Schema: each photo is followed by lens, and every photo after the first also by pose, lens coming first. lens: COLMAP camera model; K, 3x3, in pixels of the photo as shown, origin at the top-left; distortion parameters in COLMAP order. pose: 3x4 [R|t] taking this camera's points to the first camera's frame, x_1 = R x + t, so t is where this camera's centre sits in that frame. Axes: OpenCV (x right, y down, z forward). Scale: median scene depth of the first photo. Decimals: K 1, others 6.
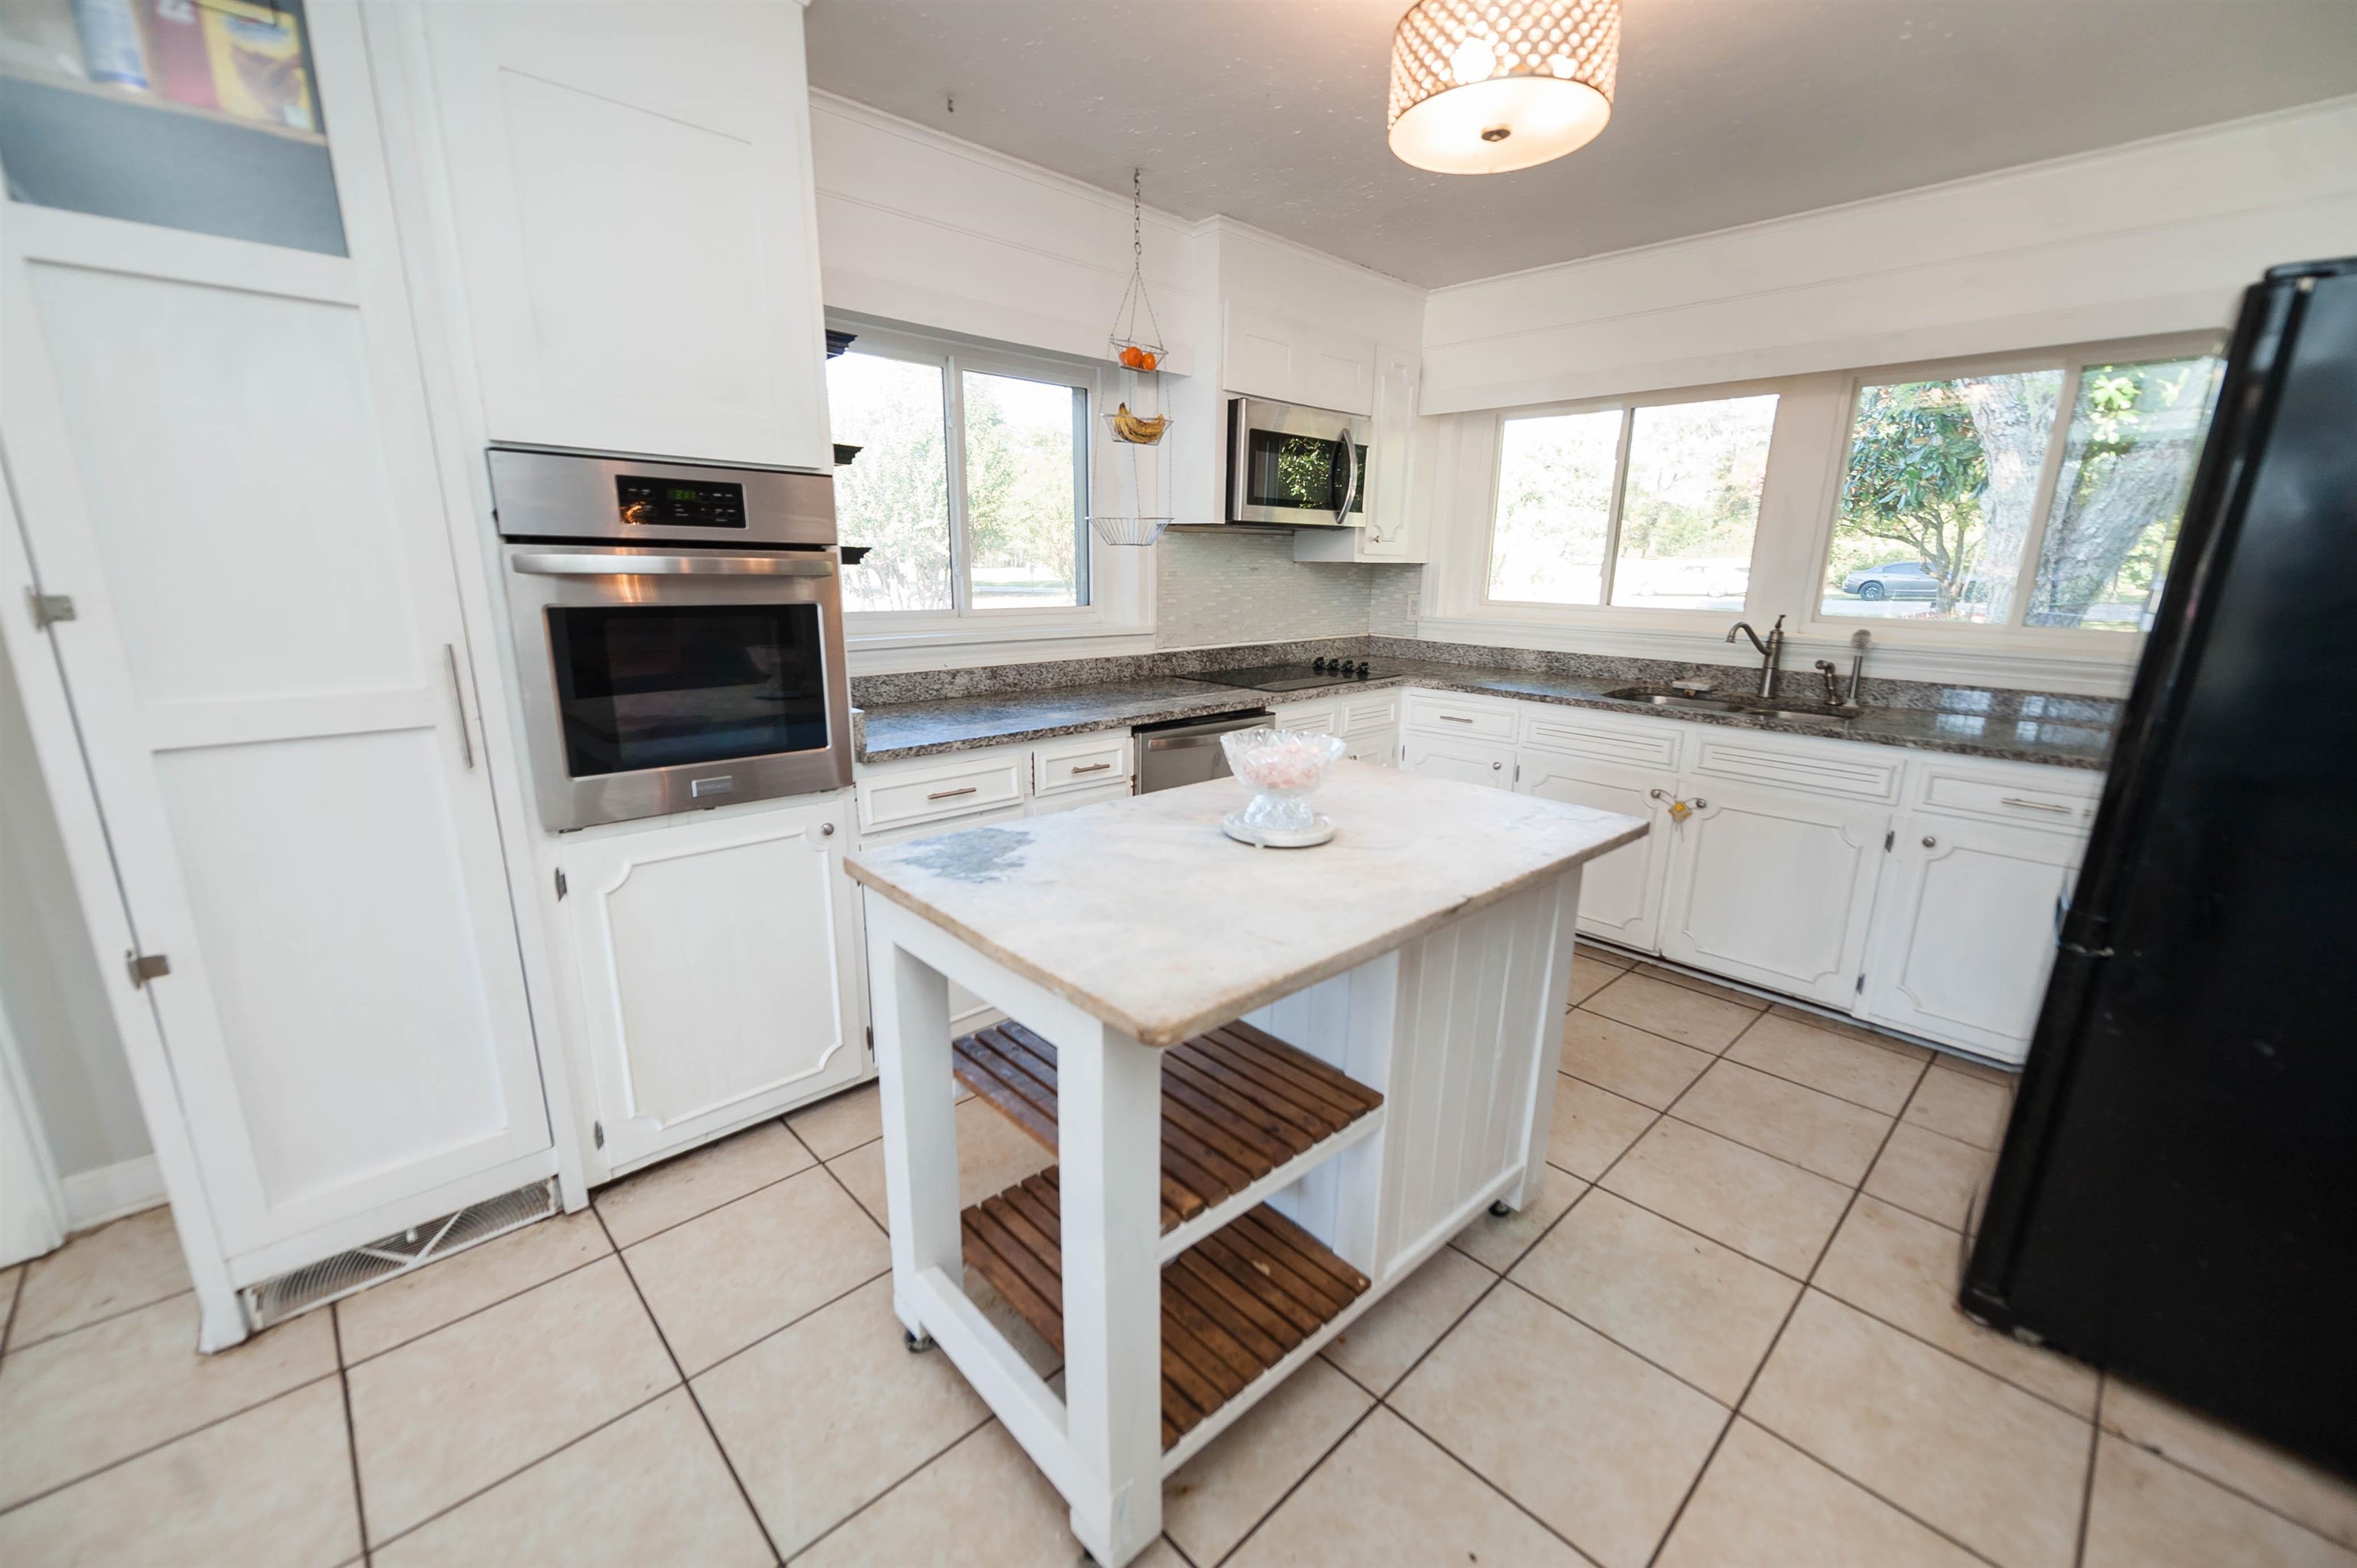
lens RADIAL K [[950.0, 0, 1169.0], [0, 950.0, 794.7], [0, 0, 1]] dist [0.010661, -0.001440]
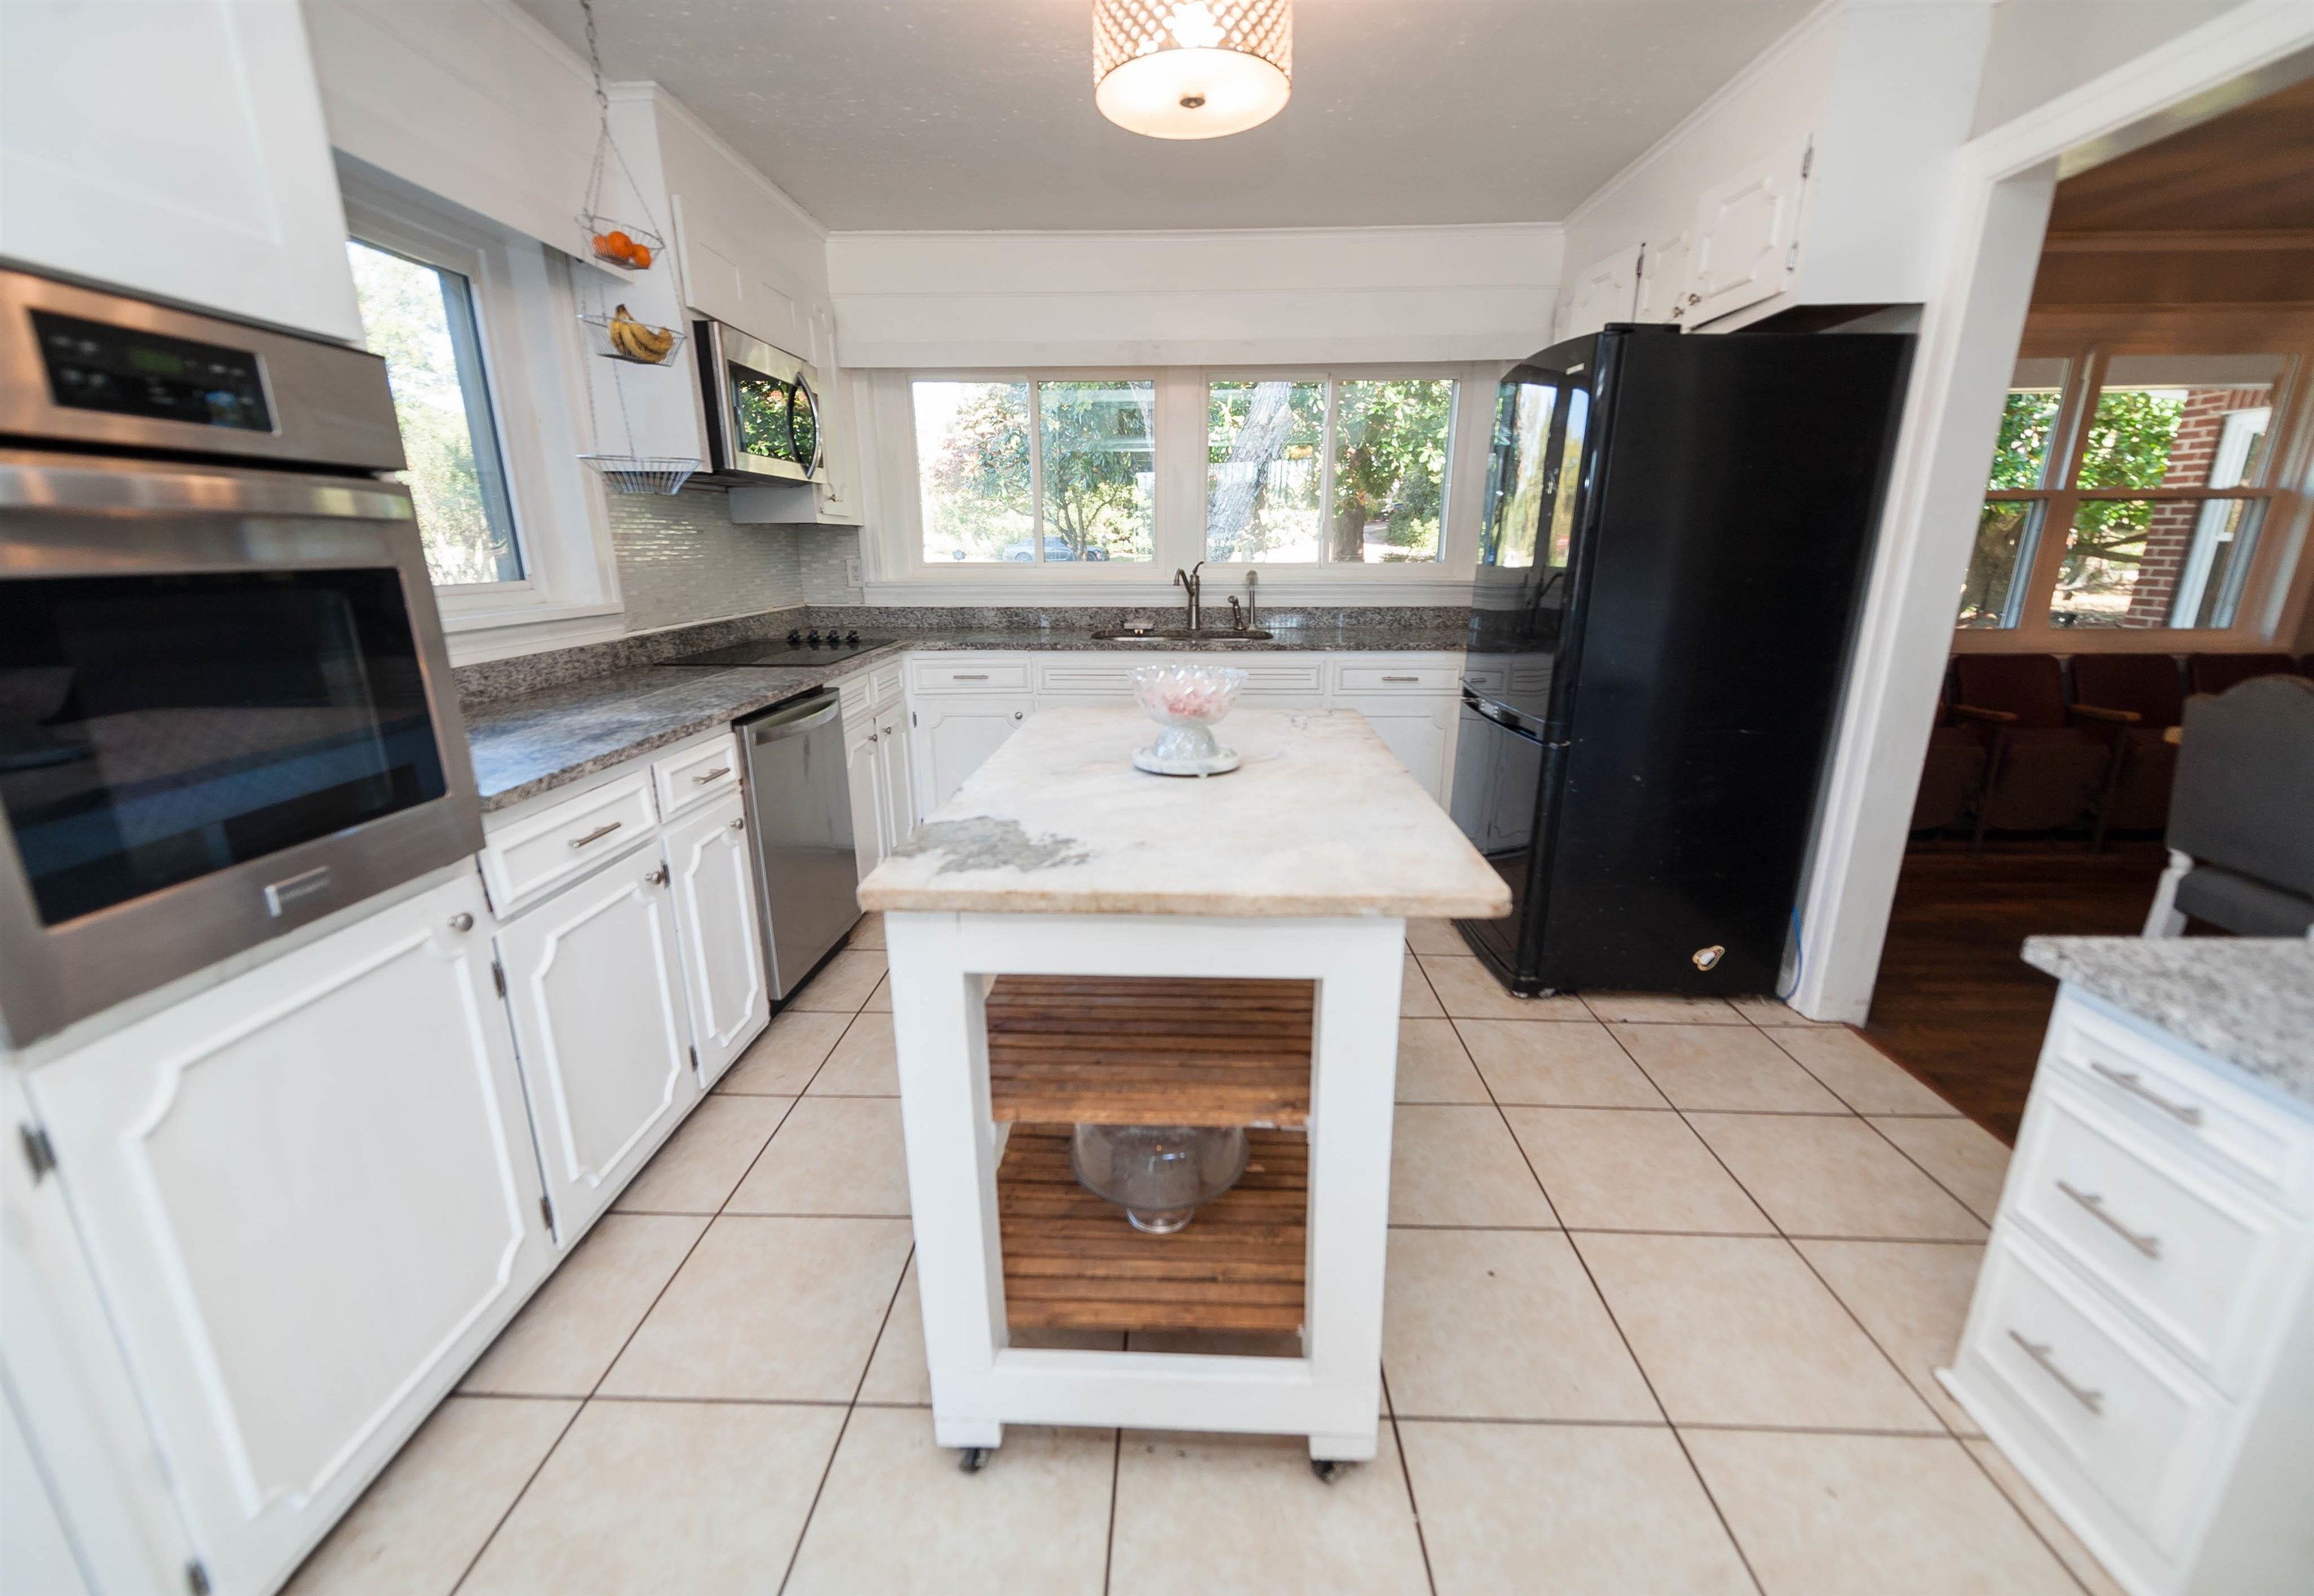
lens RADIAL K [[957.7, 0, 1150.5], [0, 957.7, 813.3], [0, 0, 1]] dist [0.007430, -0.002229]
pose [[0.706926, -0.208747, 0.675782, -0.325509], [0.184692, 0.976786, 0.108522, -0.014629], [-0.682748, 0.048094, 0.729069, 0.147498]]
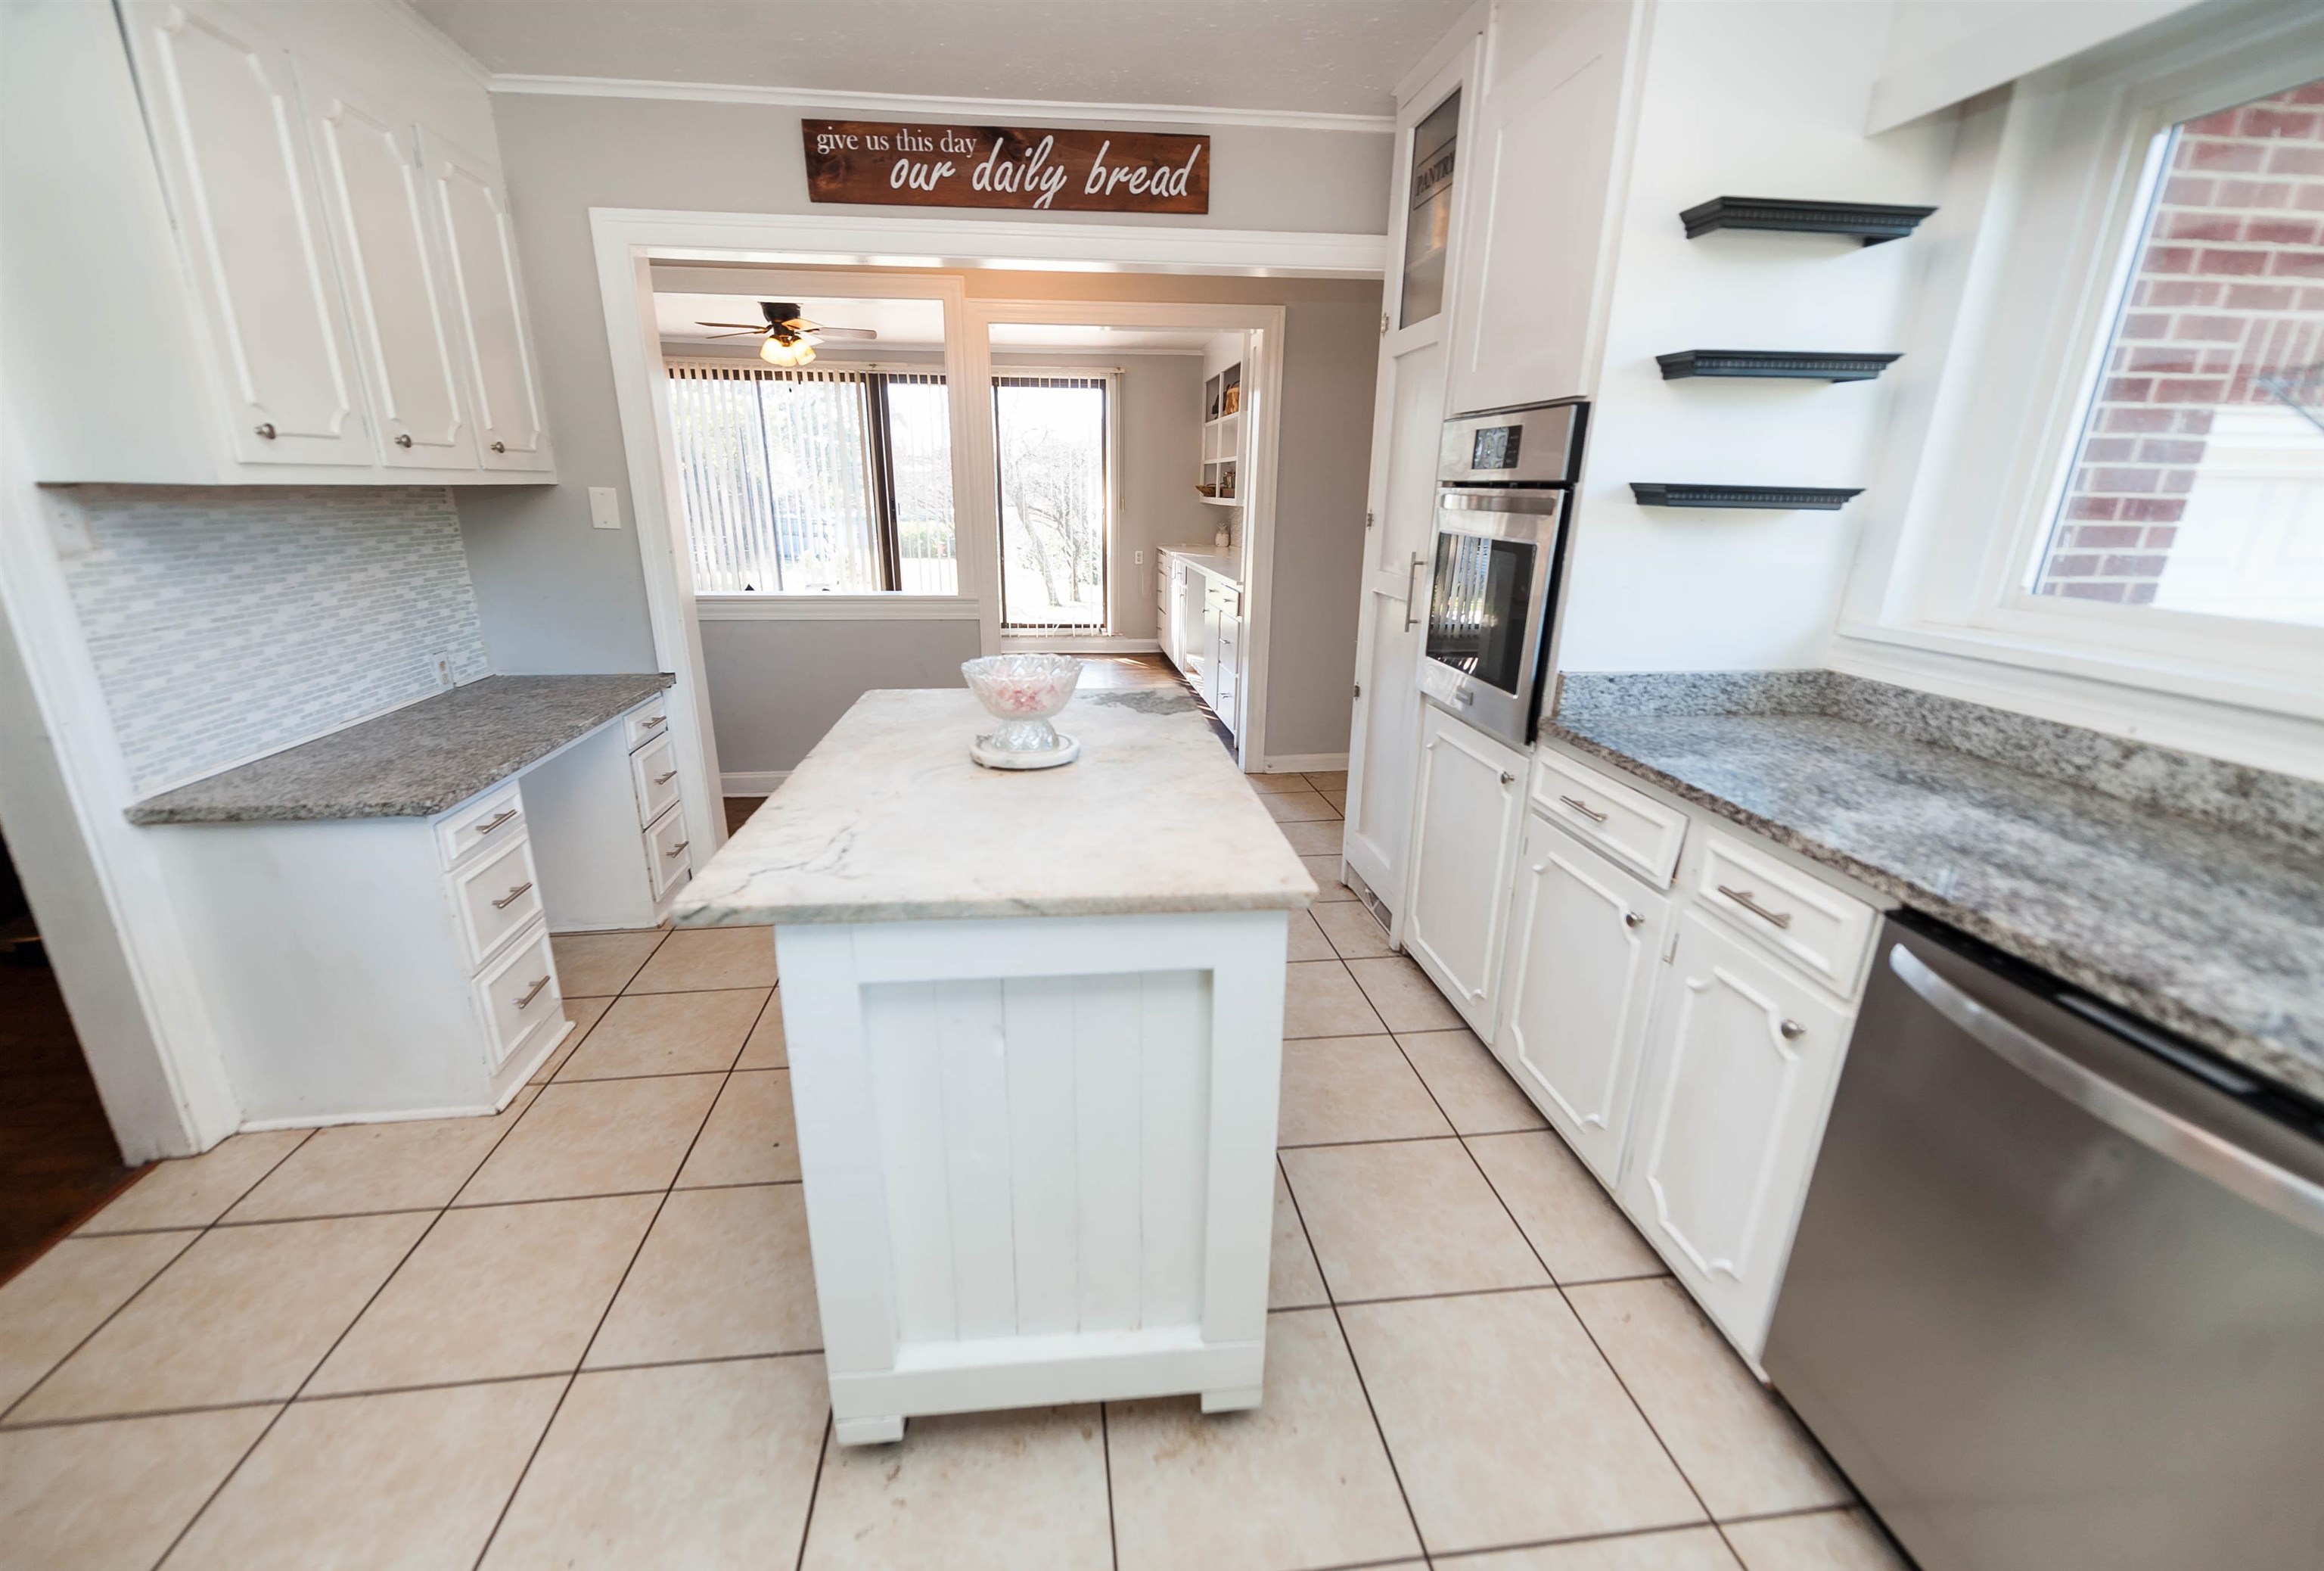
lens RADIAL K [[923.3, 0, 1150.0], [0, 923.3, 786.5], [0, 0, 1]] dist [0.003979, -0.000654]
pose [[-0.583473, 0.231748, -0.778365, 0.427122], [-0.216259, 0.879481, 0.423964, -0.200186], [0.782810, 0.415700, -0.463036, 0.830193]]
